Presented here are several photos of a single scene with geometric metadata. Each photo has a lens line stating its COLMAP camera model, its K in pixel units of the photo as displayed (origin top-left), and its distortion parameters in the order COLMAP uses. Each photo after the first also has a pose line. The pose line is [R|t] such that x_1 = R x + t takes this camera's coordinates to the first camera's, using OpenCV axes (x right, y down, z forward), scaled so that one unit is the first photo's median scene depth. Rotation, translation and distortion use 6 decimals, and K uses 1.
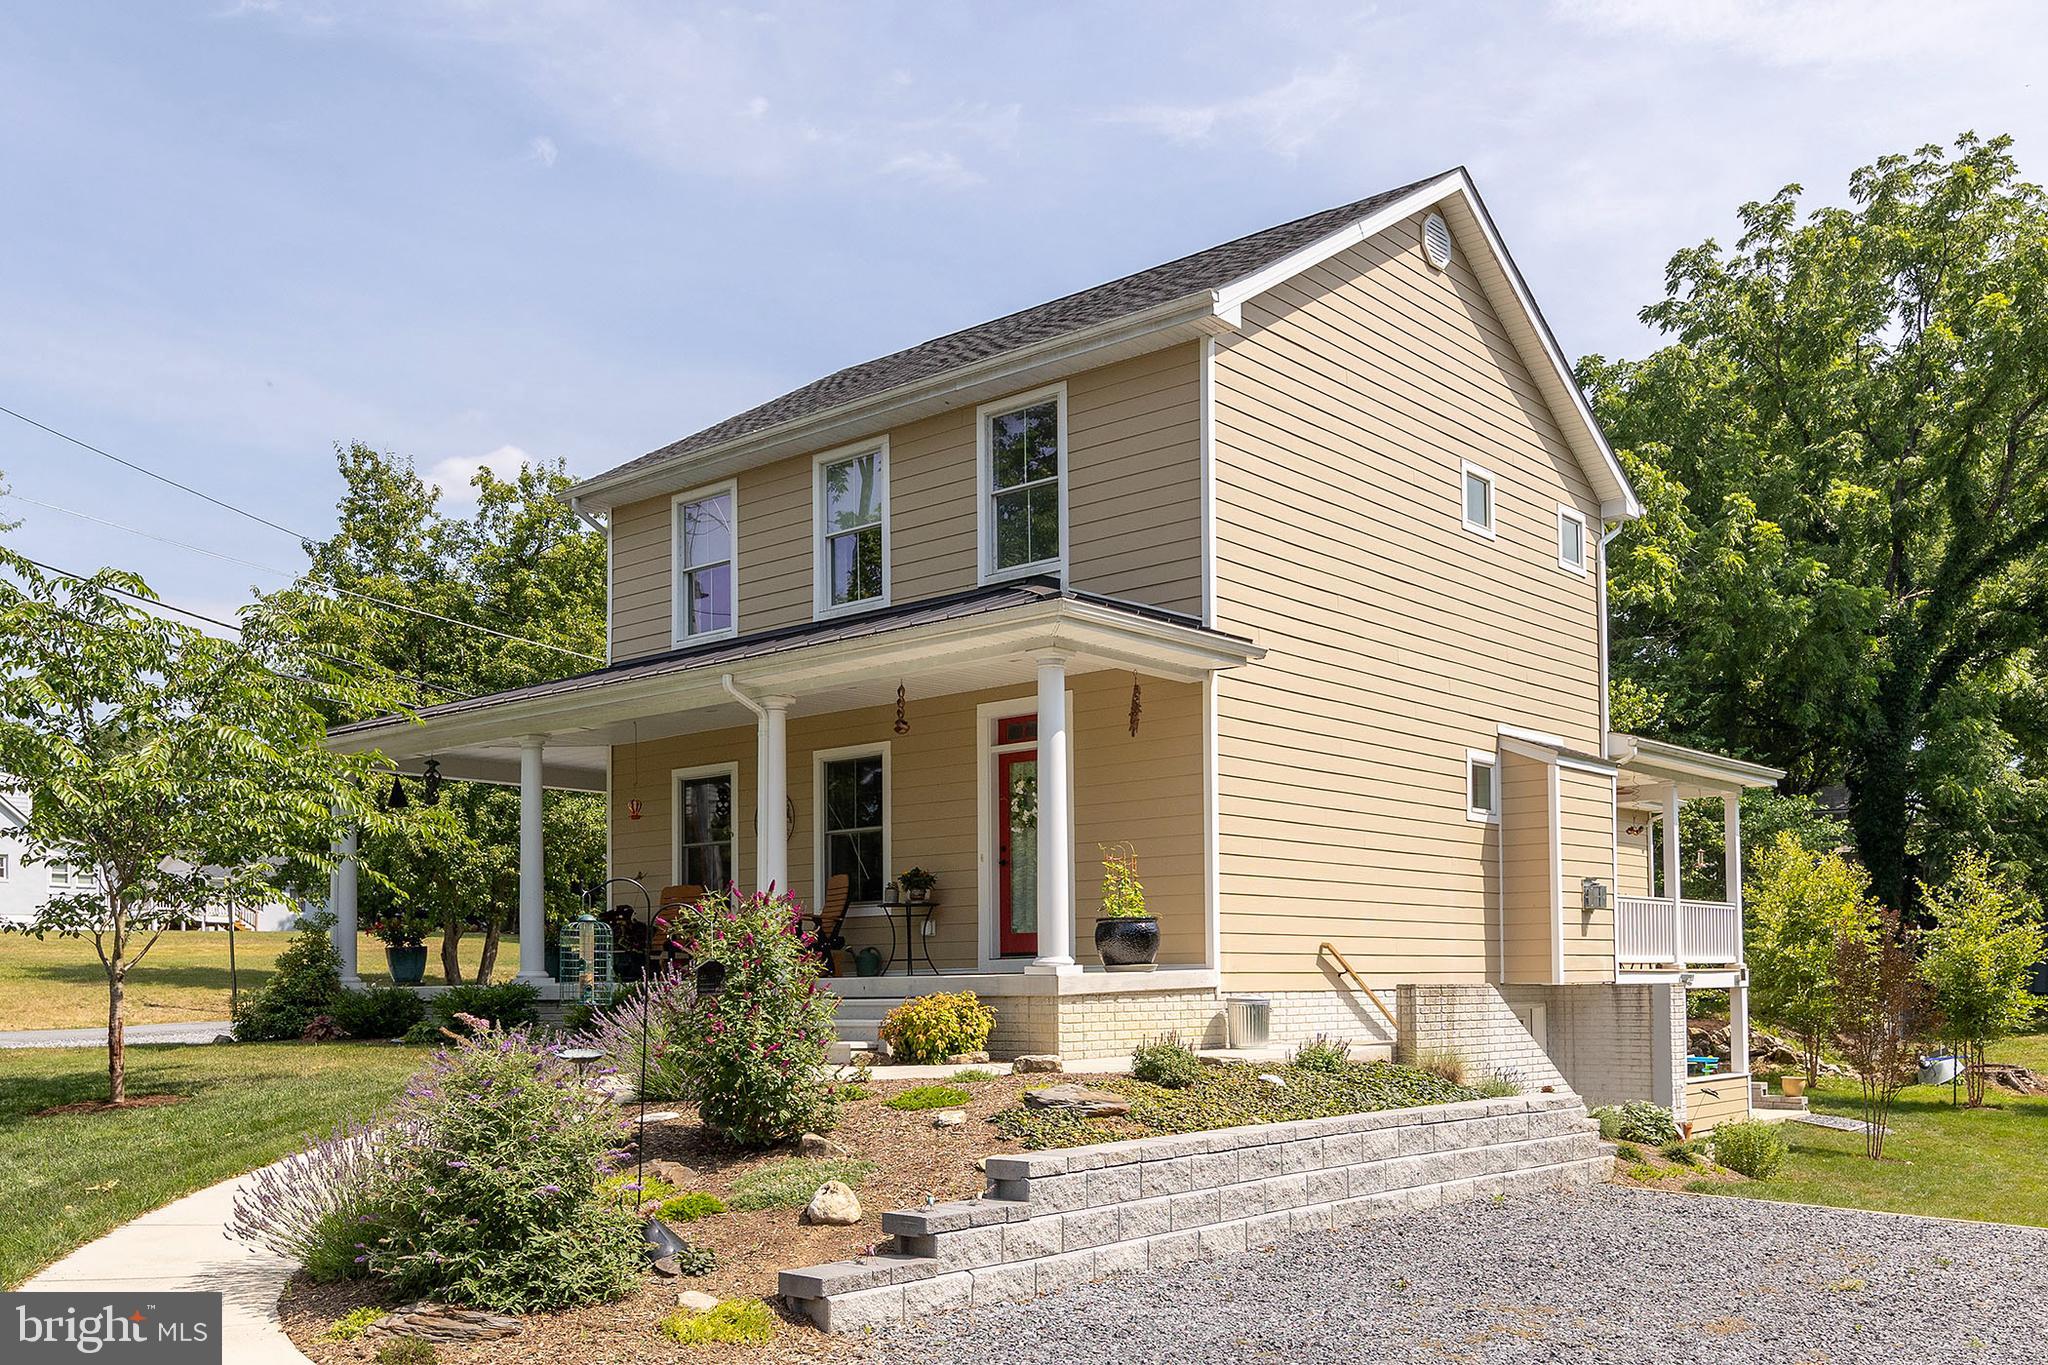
lens RADIAL K [[1726.2, 0, 1009.6], [0, 1726.2, 873.0], [0, 0, 1]] dist [-0.013241, 0.007873]
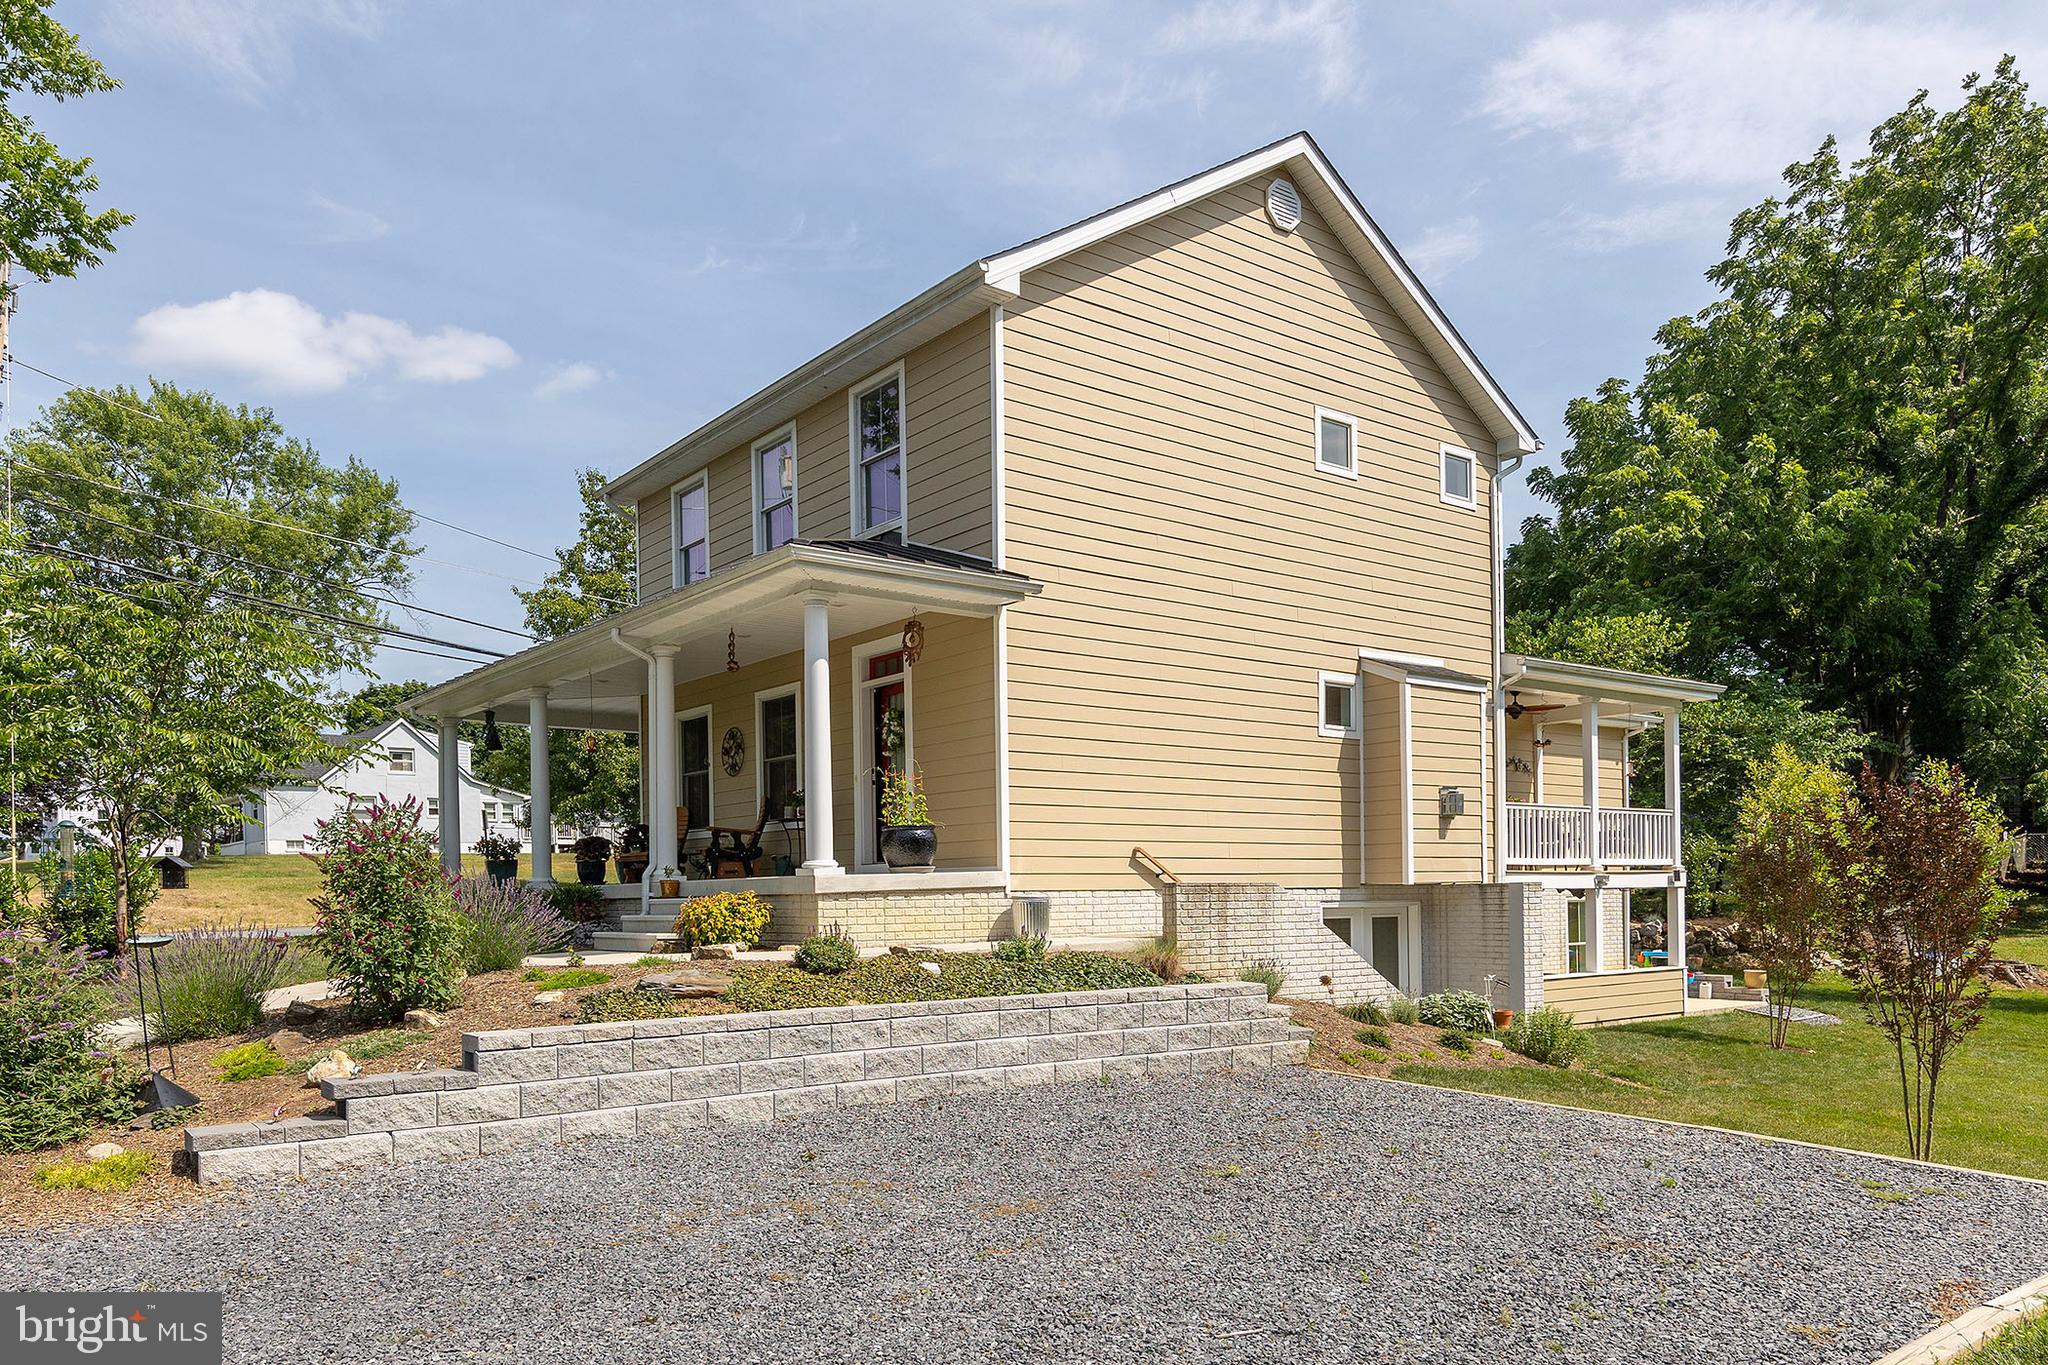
lens RADIAL K [[1376.7, 0, 1029.0], [0, 1376.7, 866.4], [0, 0, 1]] dist [-0.002625, -0.002871]
pose [[0.980174, -0.008669, -0.197950, 0.307407], [0.017460, 0.998935, 0.042707, 0.014172], [0.197369, -0.045317, 0.979281, 0.114054]]
